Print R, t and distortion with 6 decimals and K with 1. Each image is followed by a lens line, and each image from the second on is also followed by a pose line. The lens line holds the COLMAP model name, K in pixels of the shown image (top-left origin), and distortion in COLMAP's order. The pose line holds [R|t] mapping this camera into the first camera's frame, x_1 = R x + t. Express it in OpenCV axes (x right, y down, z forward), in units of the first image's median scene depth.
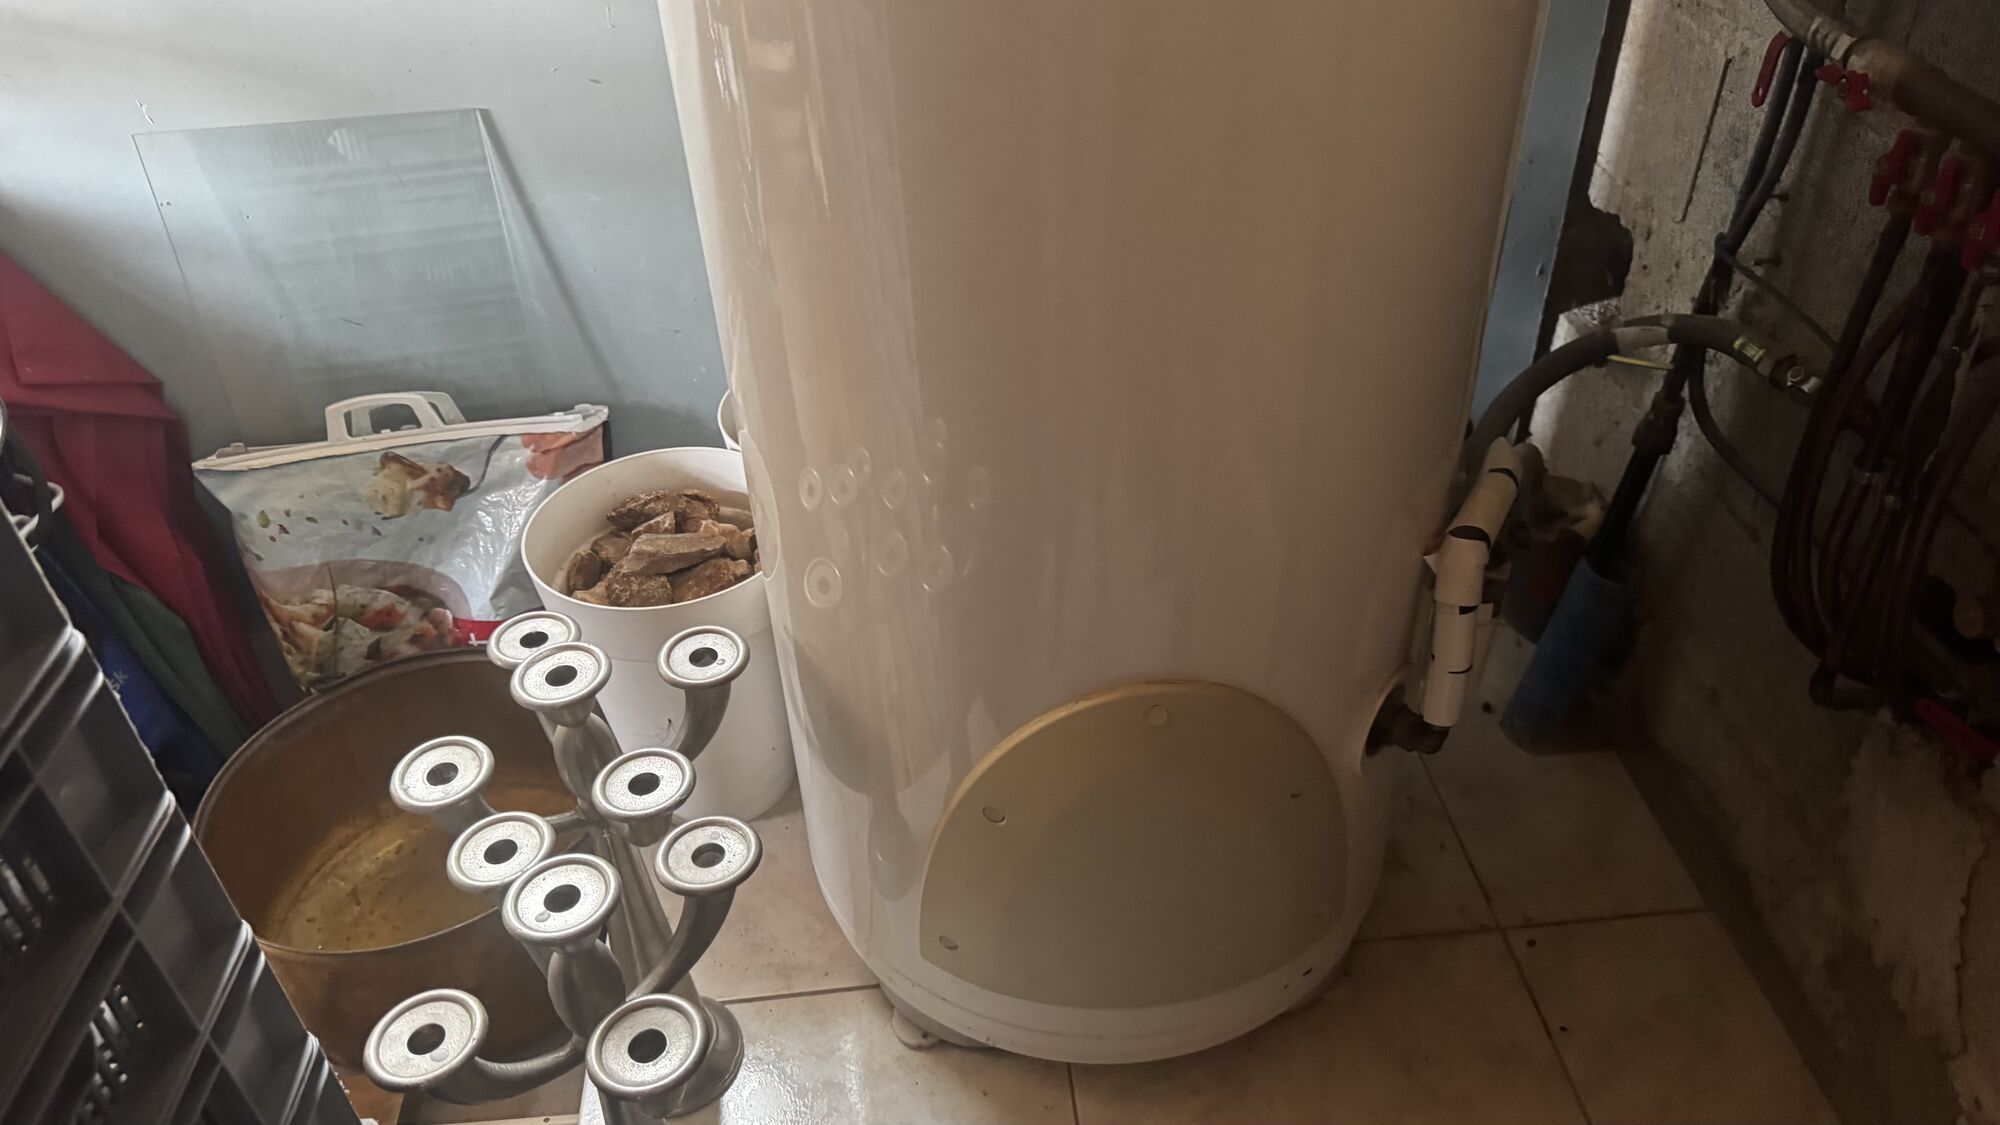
lens RADIAL K [[1407.4, 0, 1033.7], [0, 1407.4, 541.1], [0, 0, 1]] dist [0.058249, -0.074744]
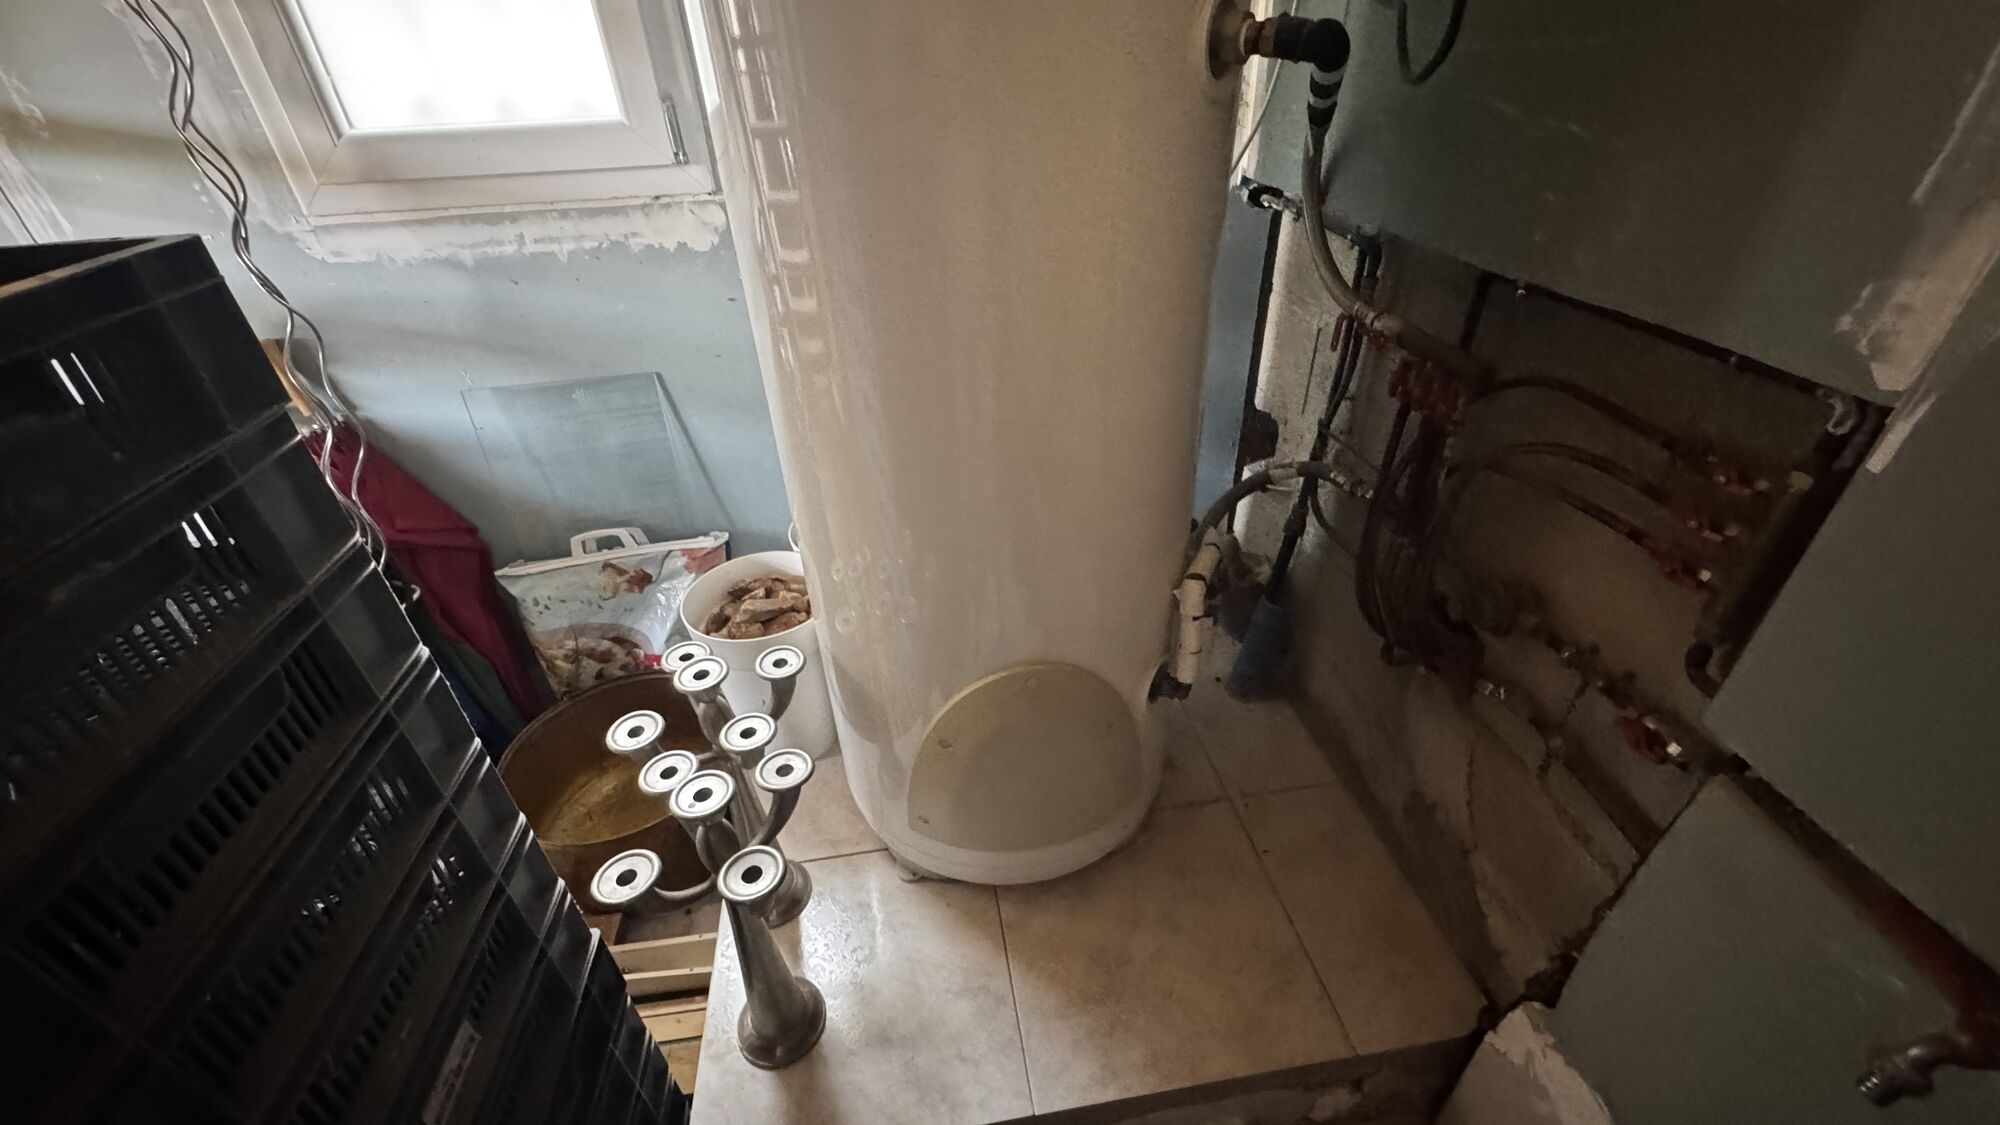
lens RADIAL K [[785.2, 0, 1008.1], [0, 785.2, 561.8], [0, 0, 1]] dist [0.011505, -0.007412]
pose [[0.998451, -0.036894, 0.041654, 0.015976], [0.039414, 0.997336, -0.061383, 0.022636], [-0.039278, 0.062929, 0.997245, -0.018947]]
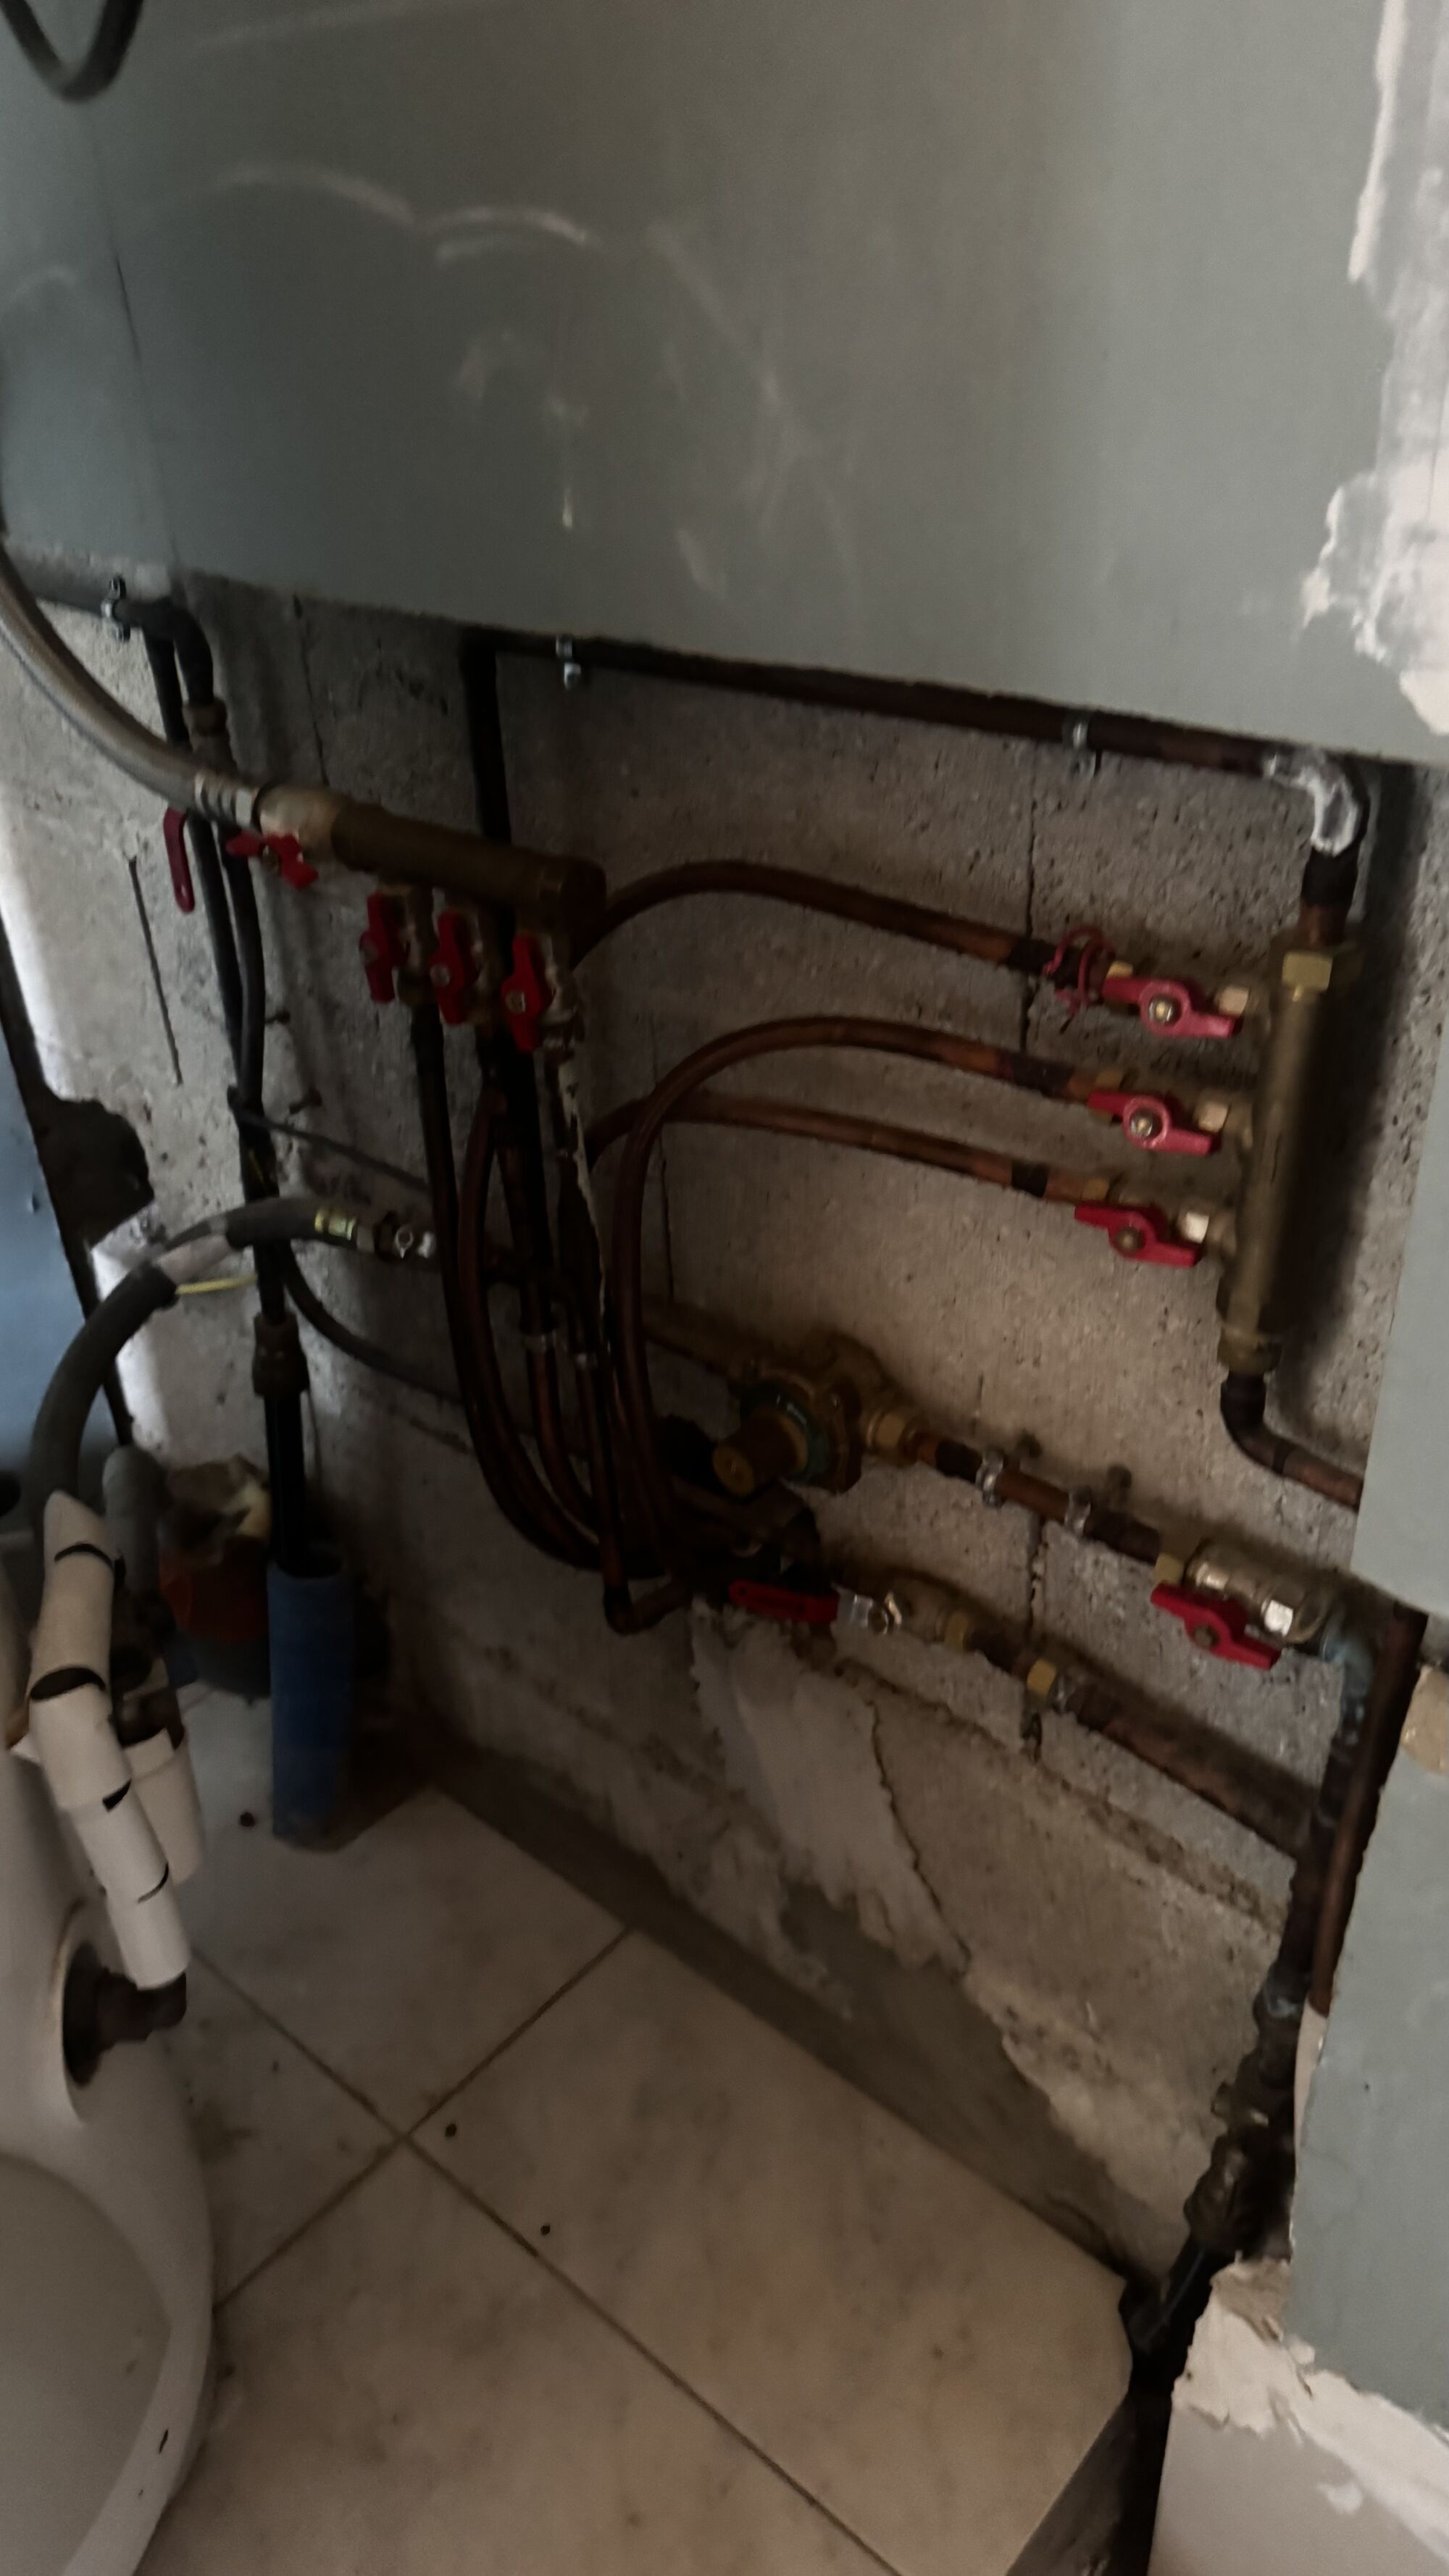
lens RADIAL K [[1812.8, 0, 724.5], [0, 1812.8, 1288.0], [0, 0, 1]] dist [0.058249, -0.074744]
pose [[0.732184, -0.368094, 0.573073, 0.108479], [0.432977, 0.901042, 0.025563, -0.043324], [-0.525773, 0.229411, 0.819105, 0.152944]]
